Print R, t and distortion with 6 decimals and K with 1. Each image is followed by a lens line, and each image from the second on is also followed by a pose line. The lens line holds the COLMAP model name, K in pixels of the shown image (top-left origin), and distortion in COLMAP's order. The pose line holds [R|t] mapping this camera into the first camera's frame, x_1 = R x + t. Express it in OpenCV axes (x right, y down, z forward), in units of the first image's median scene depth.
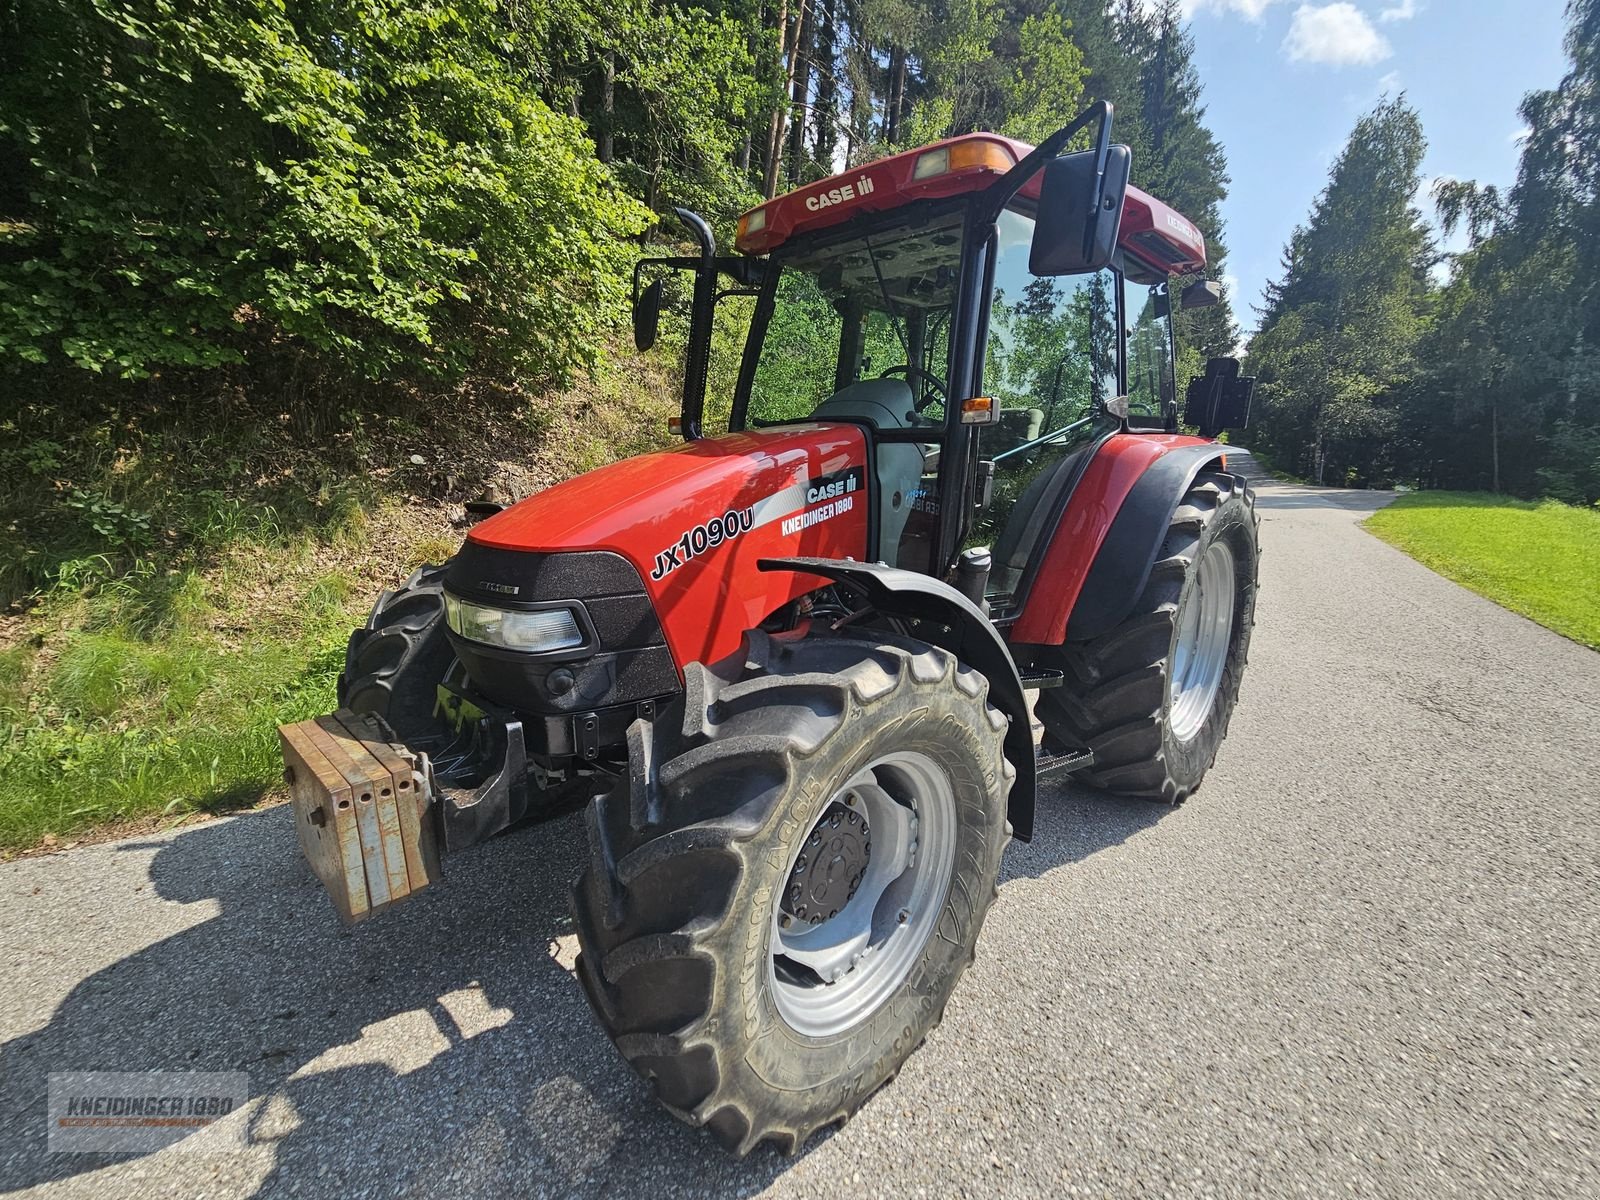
lens RADIAL K [[700.9, 0, 815.6], [0, 700.9, 614.3], [0, 0, 1]] dist [-0.005936, 0.004492]
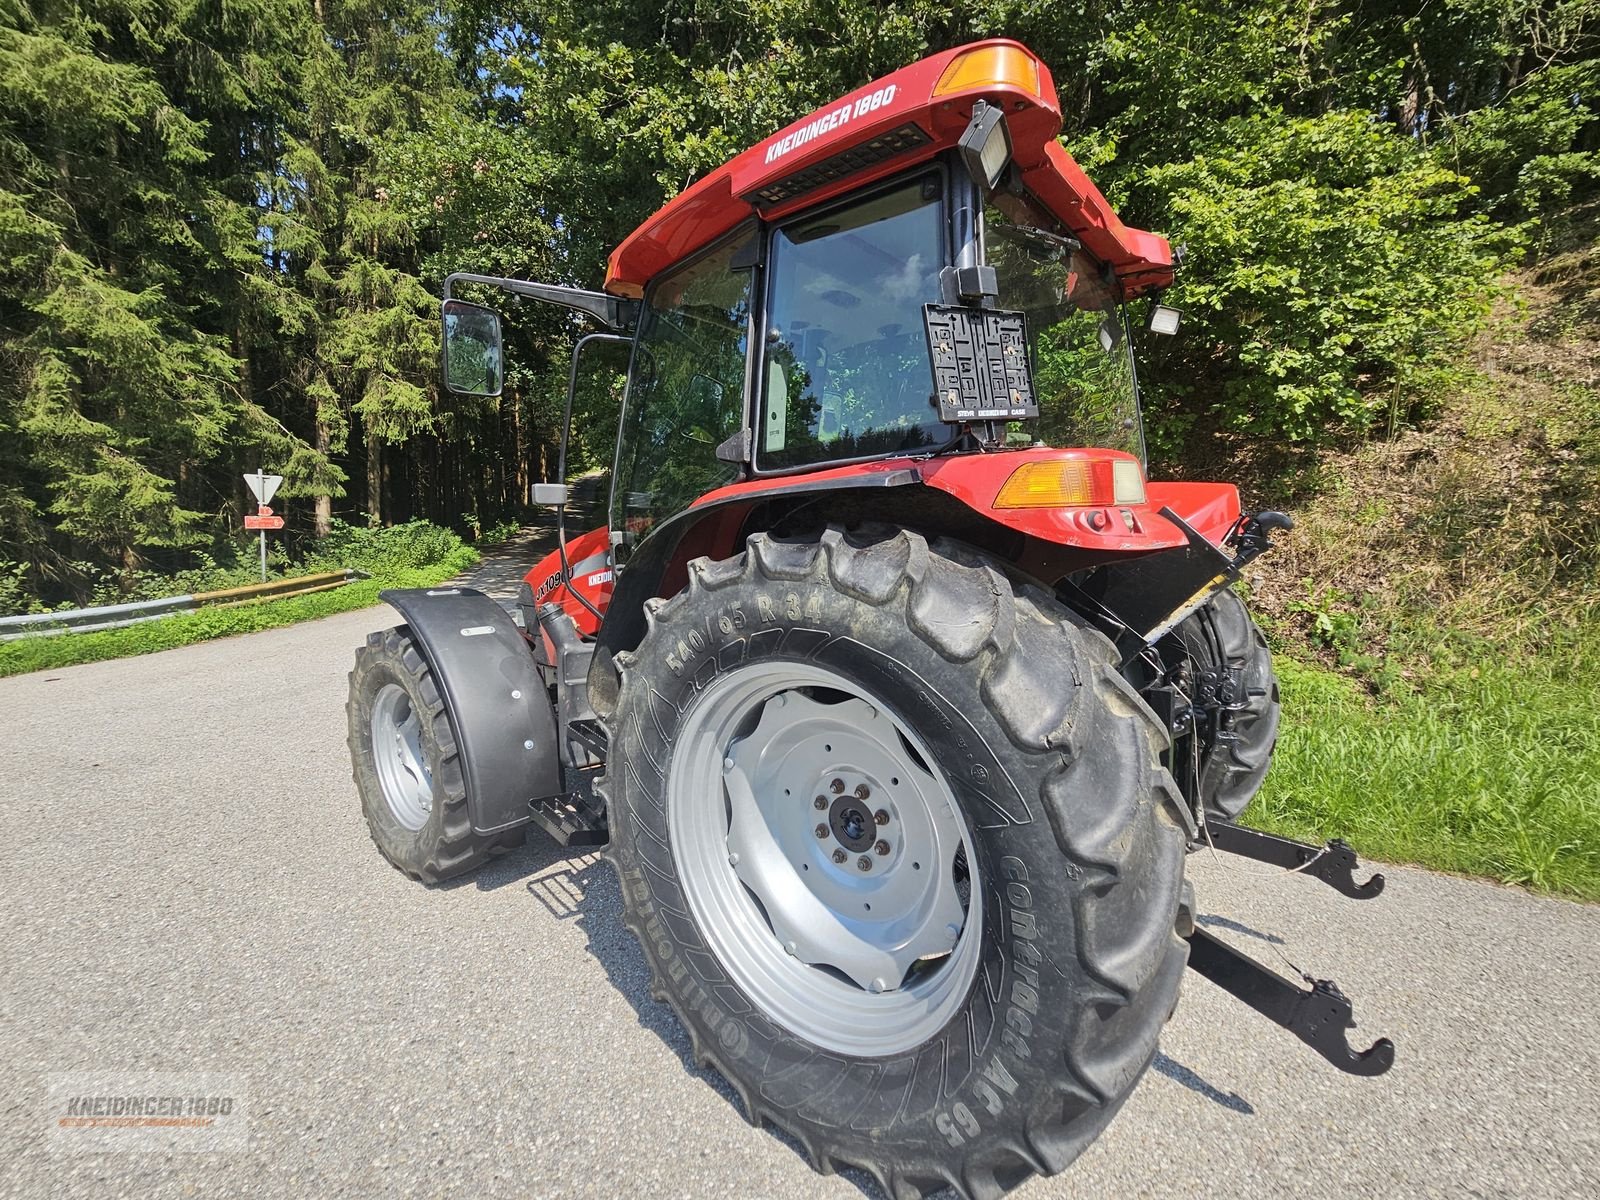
lens RADIAL K [[700.9, 0, 798.7], [0, 700.9, 610.7], [0, 0, 1]] dist [-0.005936, 0.004492]
pose [[0.090943, 0.082255, -0.992453, 1.342029], [-0.188058, 0.980071, 0.063996, -0.216228], [0.977938, 0.180819, 0.104600, 1.161148]]
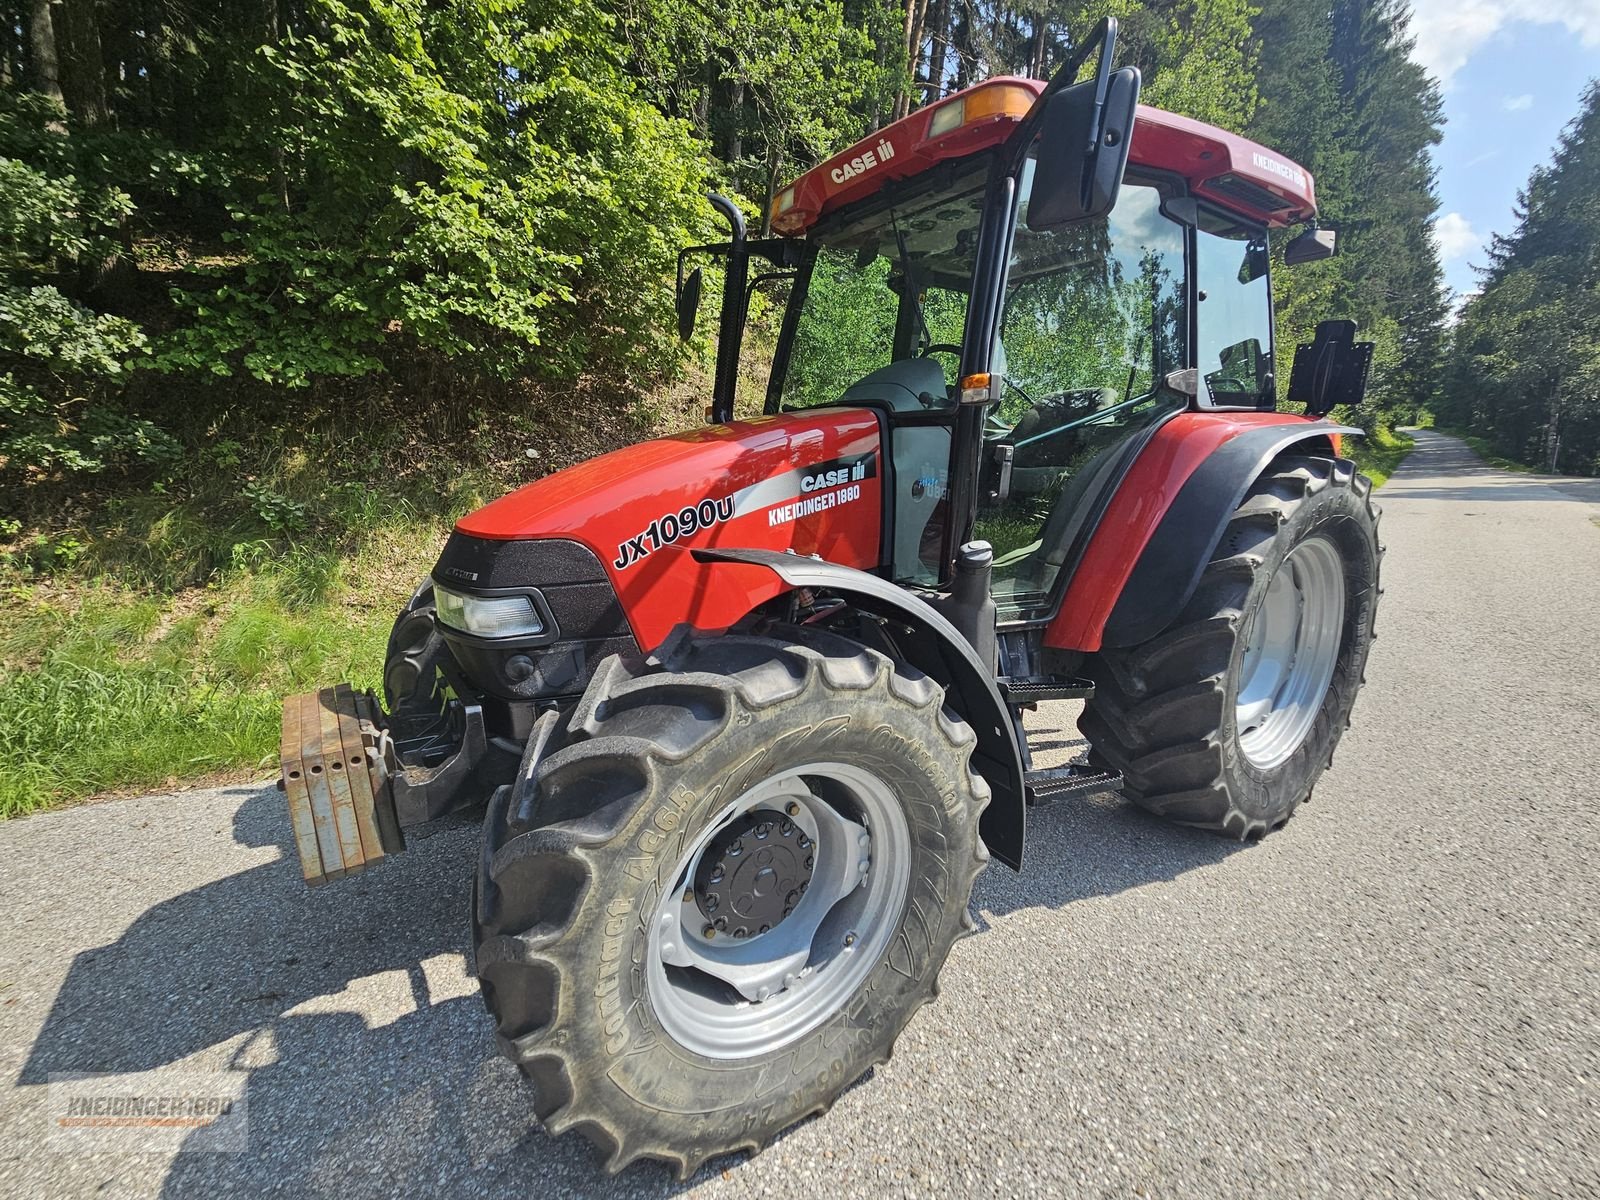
lens RADIAL K [[700.9, 0, 806.8], [0, 700.9, 614.0], [0, 0, 1]] dist [-0.005936, 0.004492]
pose [[0.981722, 0.032384, -0.187548, 0.167004], [-0.030392, 0.999447, 0.013492, -0.005767], [0.187881, -0.007546, 0.982163, 0.062964]]
